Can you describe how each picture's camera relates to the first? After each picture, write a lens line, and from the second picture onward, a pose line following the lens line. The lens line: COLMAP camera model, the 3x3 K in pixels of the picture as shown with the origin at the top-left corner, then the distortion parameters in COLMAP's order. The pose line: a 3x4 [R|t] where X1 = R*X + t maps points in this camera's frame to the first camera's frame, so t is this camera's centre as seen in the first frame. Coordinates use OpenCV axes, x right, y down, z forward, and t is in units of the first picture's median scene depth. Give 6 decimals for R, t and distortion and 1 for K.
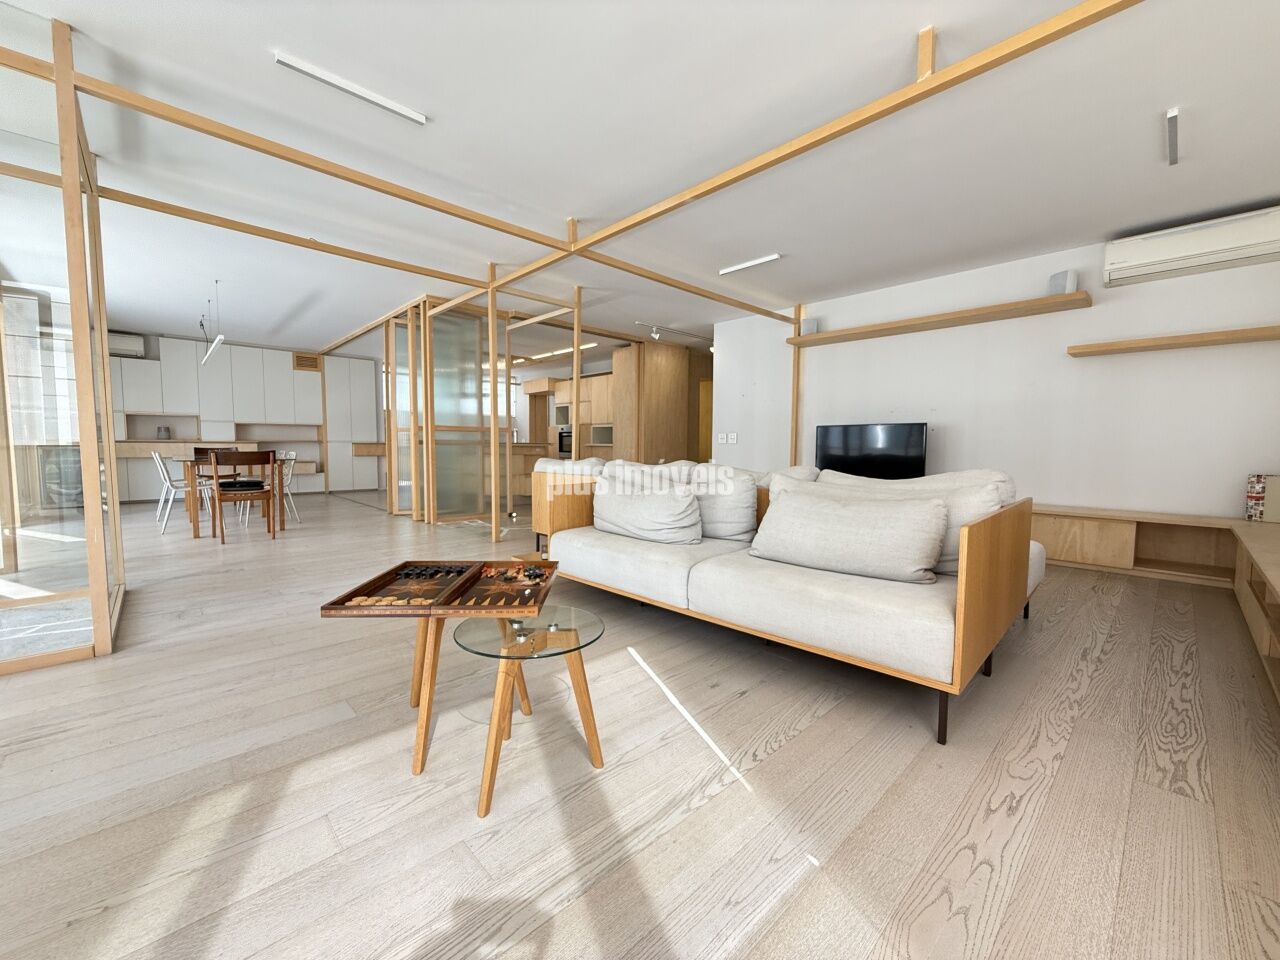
lens RADIAL K [[512.6, 0, 637.0], [0, 512.6, 481.5], [0, 0, 1]] dist [0.000105, -0.000163]
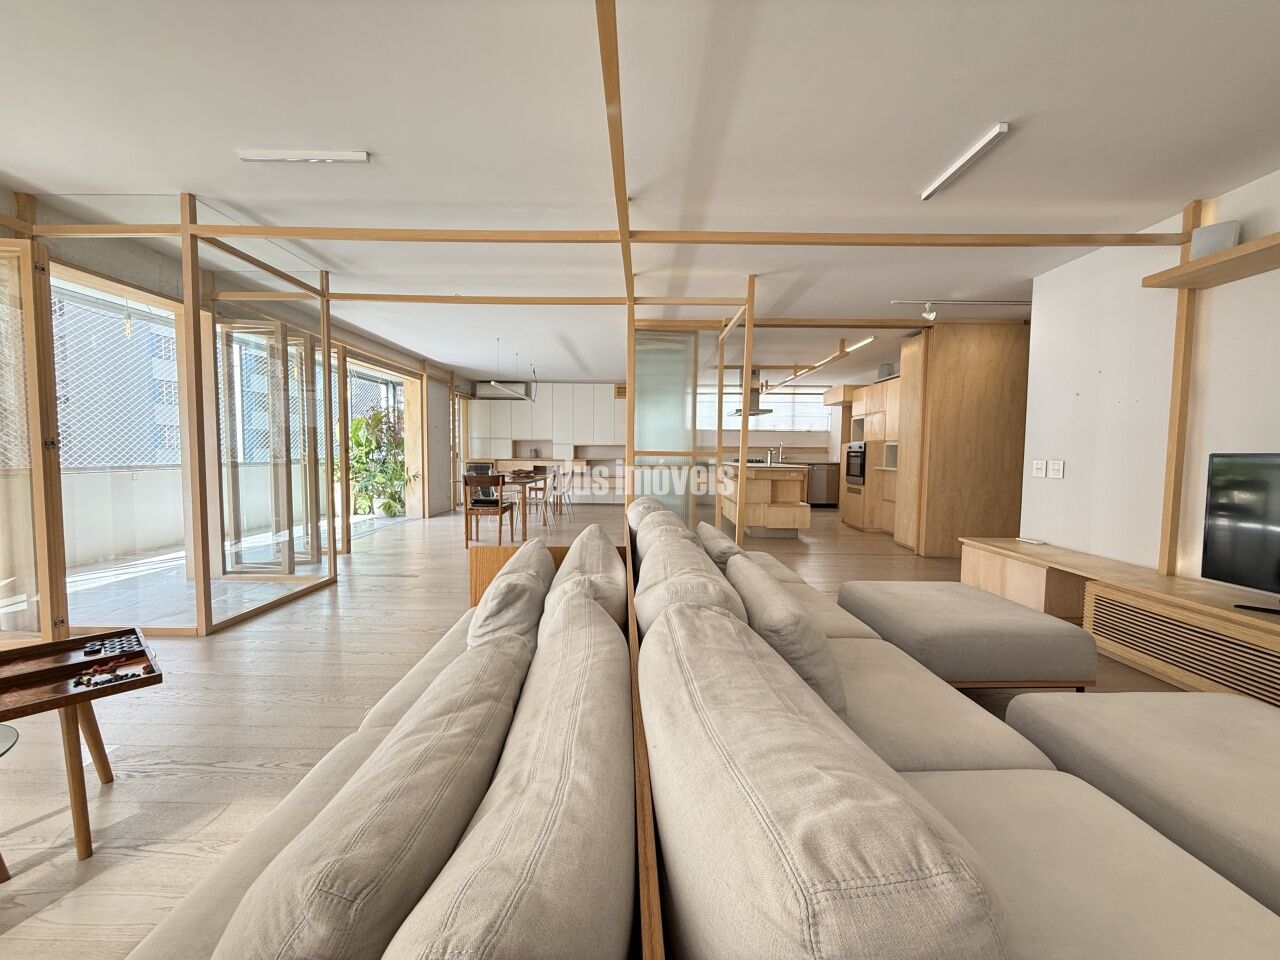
lens RADIAL K [[512.6, 0, 634.0], [0, 512.6, 477.5], [0, 0, 1]] dist [0.000105, -0.000163]
pose [[0.723295, 0.033861, -0.689709, 0.237183], [-0.052342, 0.998612, -0.005865, -0.045732], [0.688553, 0.040343, 0.724063, 0.251098]]
